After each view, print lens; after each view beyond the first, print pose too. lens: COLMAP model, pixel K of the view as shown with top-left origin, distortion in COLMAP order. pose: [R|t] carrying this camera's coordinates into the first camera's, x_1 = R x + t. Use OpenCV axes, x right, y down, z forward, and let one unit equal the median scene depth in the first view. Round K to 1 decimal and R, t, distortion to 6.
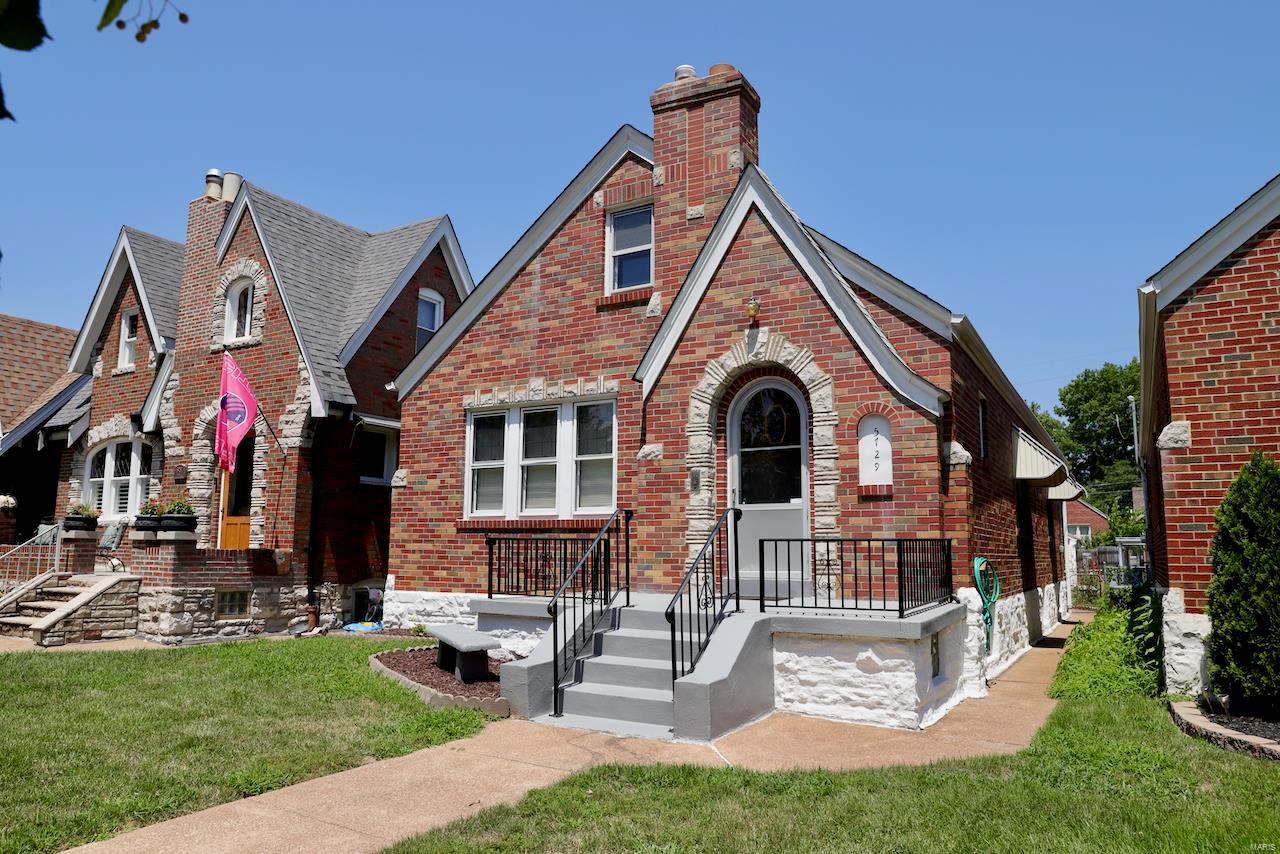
lens RADIAL K [[865.5, 0, 645.6], [0, 865.5, 424.2], [0, 0, 1]] dist [-0.110959, 0.089953]
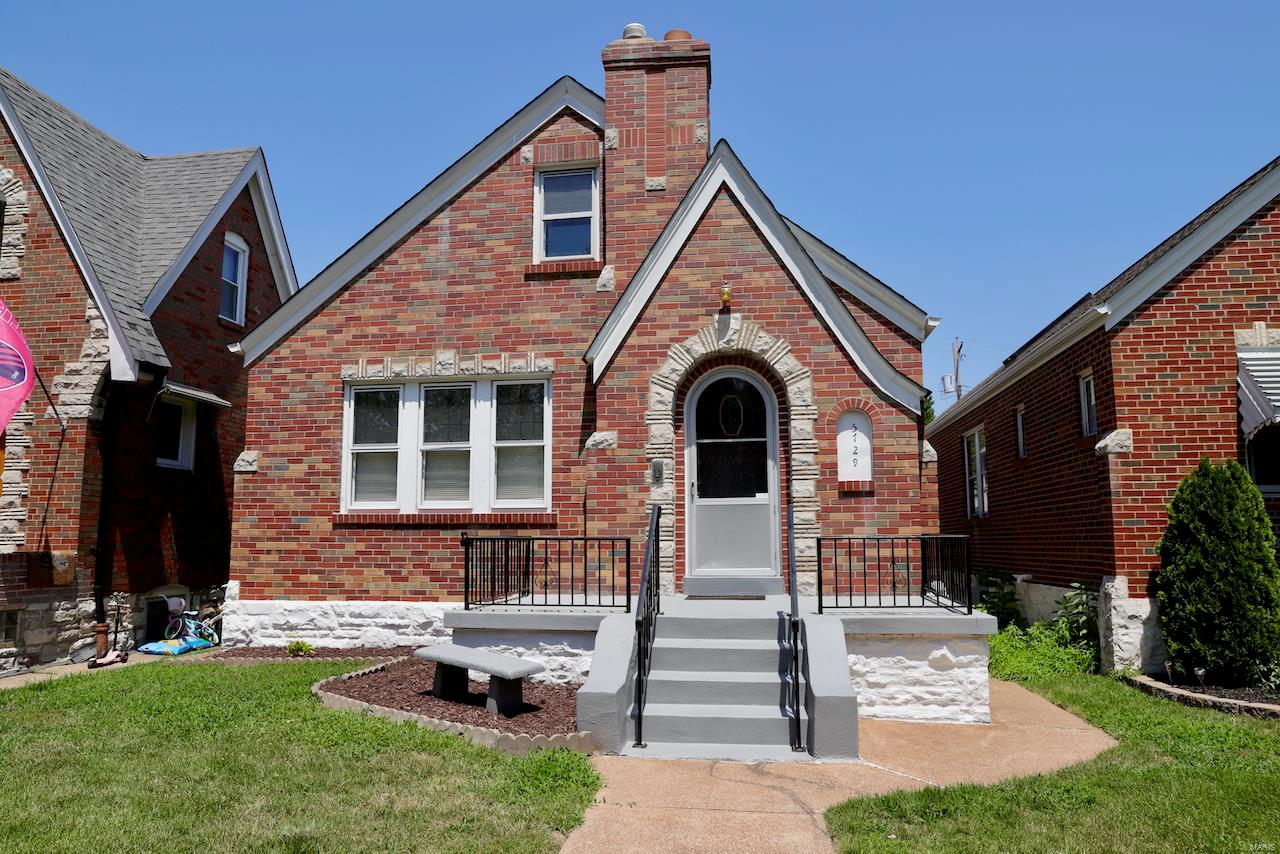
lens RADIAL K [[865.5, 0, 645.6], [0, 865.5, 424.2], [0, 0, 1]] dist [-0.110959, 0.089953]
pose [[0.926569, 0.037752, 0.374227, -0.287813], [-0.042835, 0.999068, 0.005272, 0.008510], [-0.373679, -0.020915, 0.927322, 0.138562]]
